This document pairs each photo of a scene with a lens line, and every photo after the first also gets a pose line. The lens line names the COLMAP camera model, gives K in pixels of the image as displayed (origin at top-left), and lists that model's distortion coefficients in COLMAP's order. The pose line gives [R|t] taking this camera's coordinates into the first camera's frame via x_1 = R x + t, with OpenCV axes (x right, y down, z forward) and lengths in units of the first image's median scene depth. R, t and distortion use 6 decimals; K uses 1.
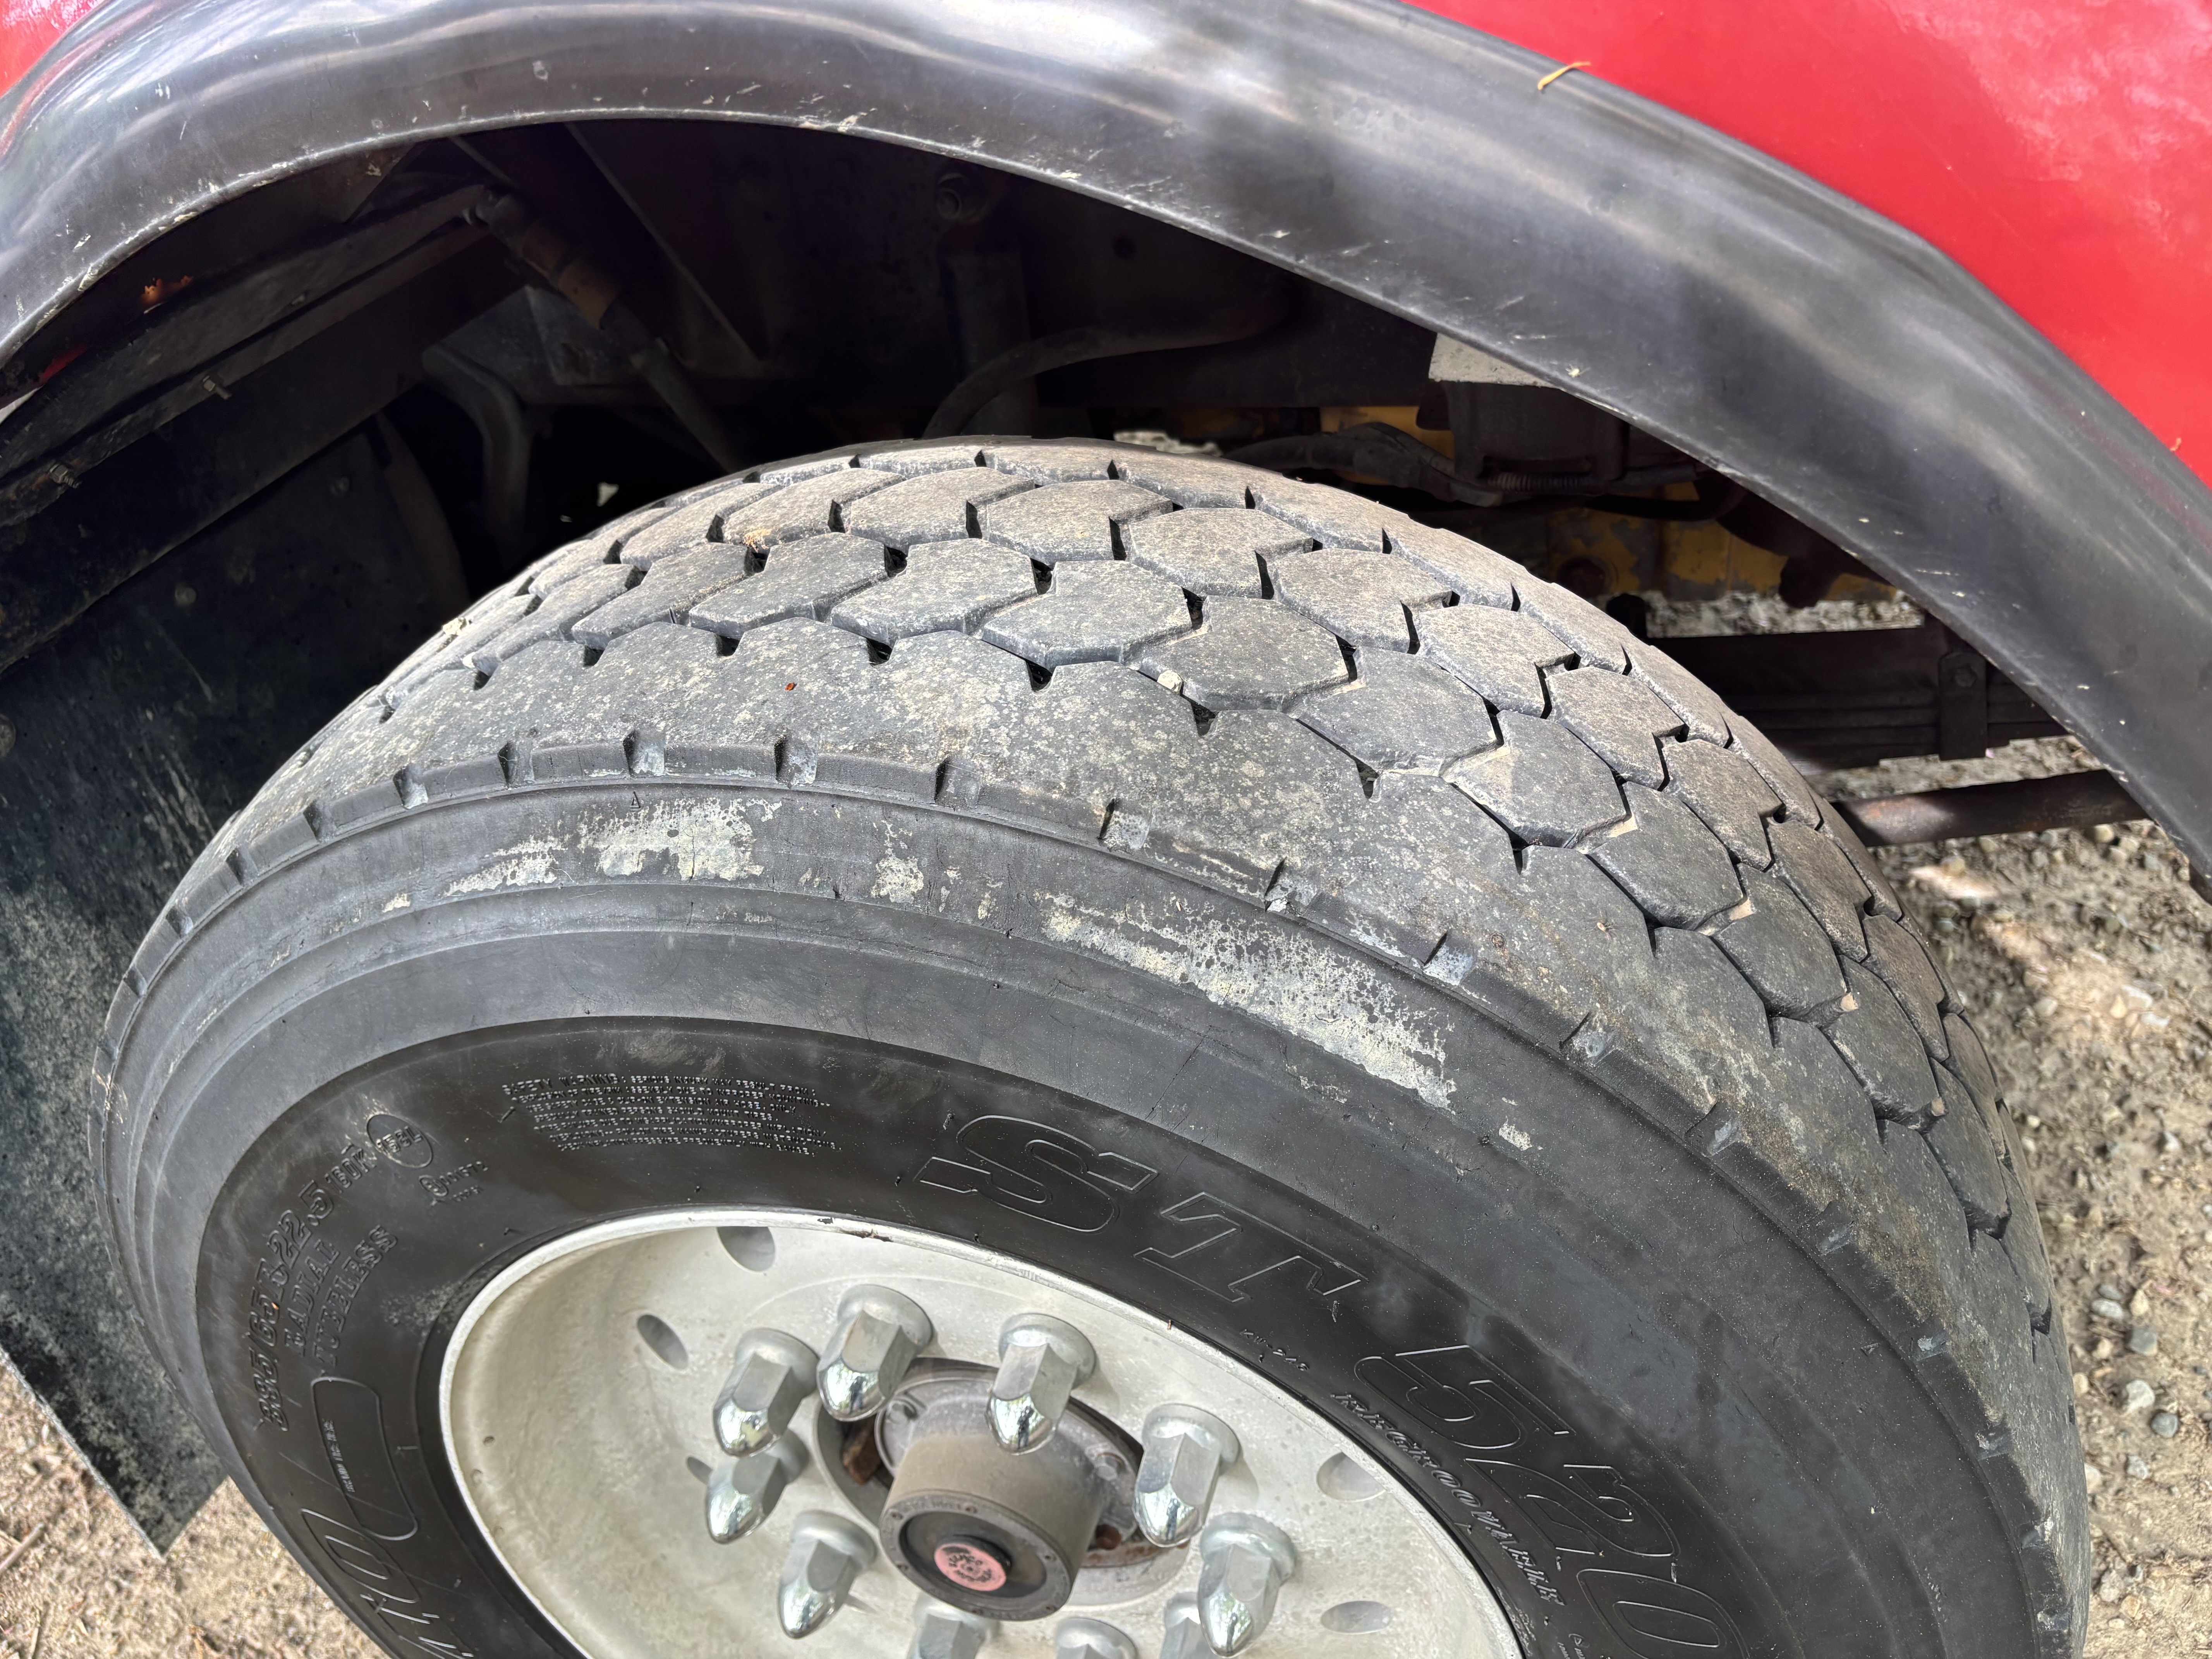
lens RADIAL K [[1667.8, 0, 1101.4], [0, 1667.8, 806.5], [0, 0, 1]] dist [0.049448, -0.061293]
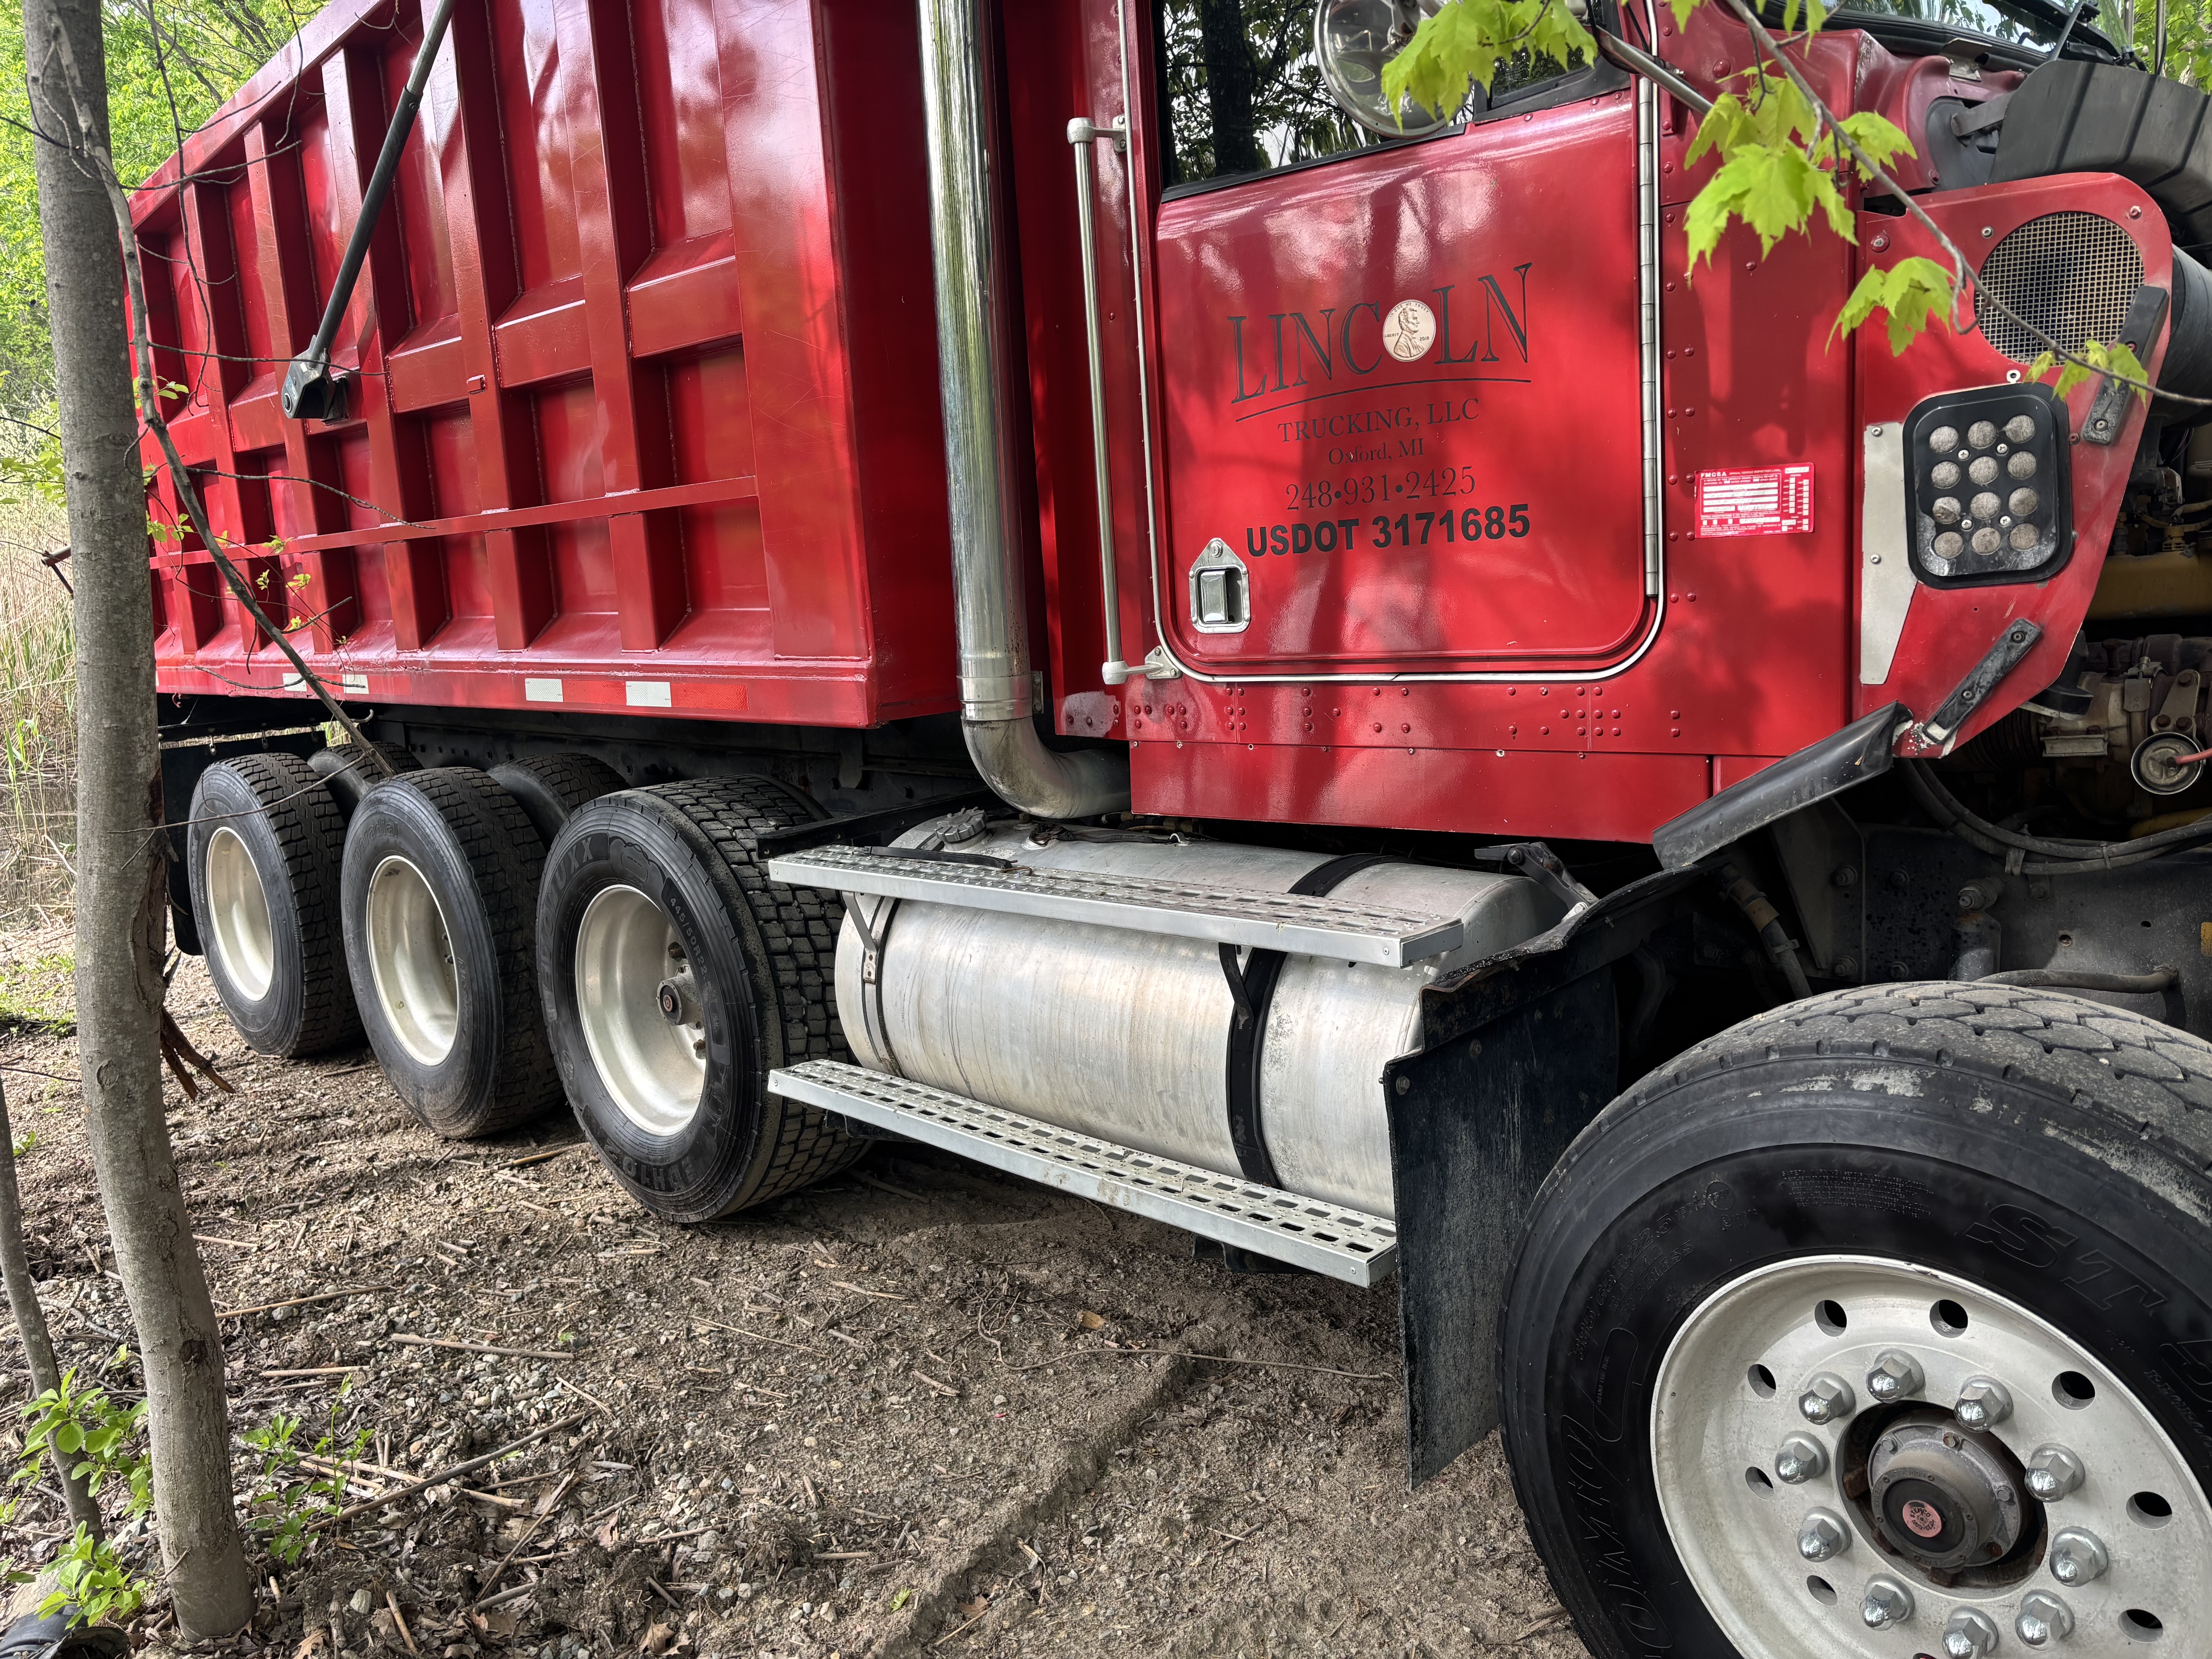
lens RADIAL K [[1667.8, 0, 1114.0], [0, 1667.8, 824.7], [0, 0, 1]] dist [0.049448, -0.061293]
pose [[0.882574, 0.134082, -0.450649, -0.185296], [-0.297844, 0.901070, -0.315217, 0.869459], [0.363802, 0.412426, 0.835196, -1.890540]]
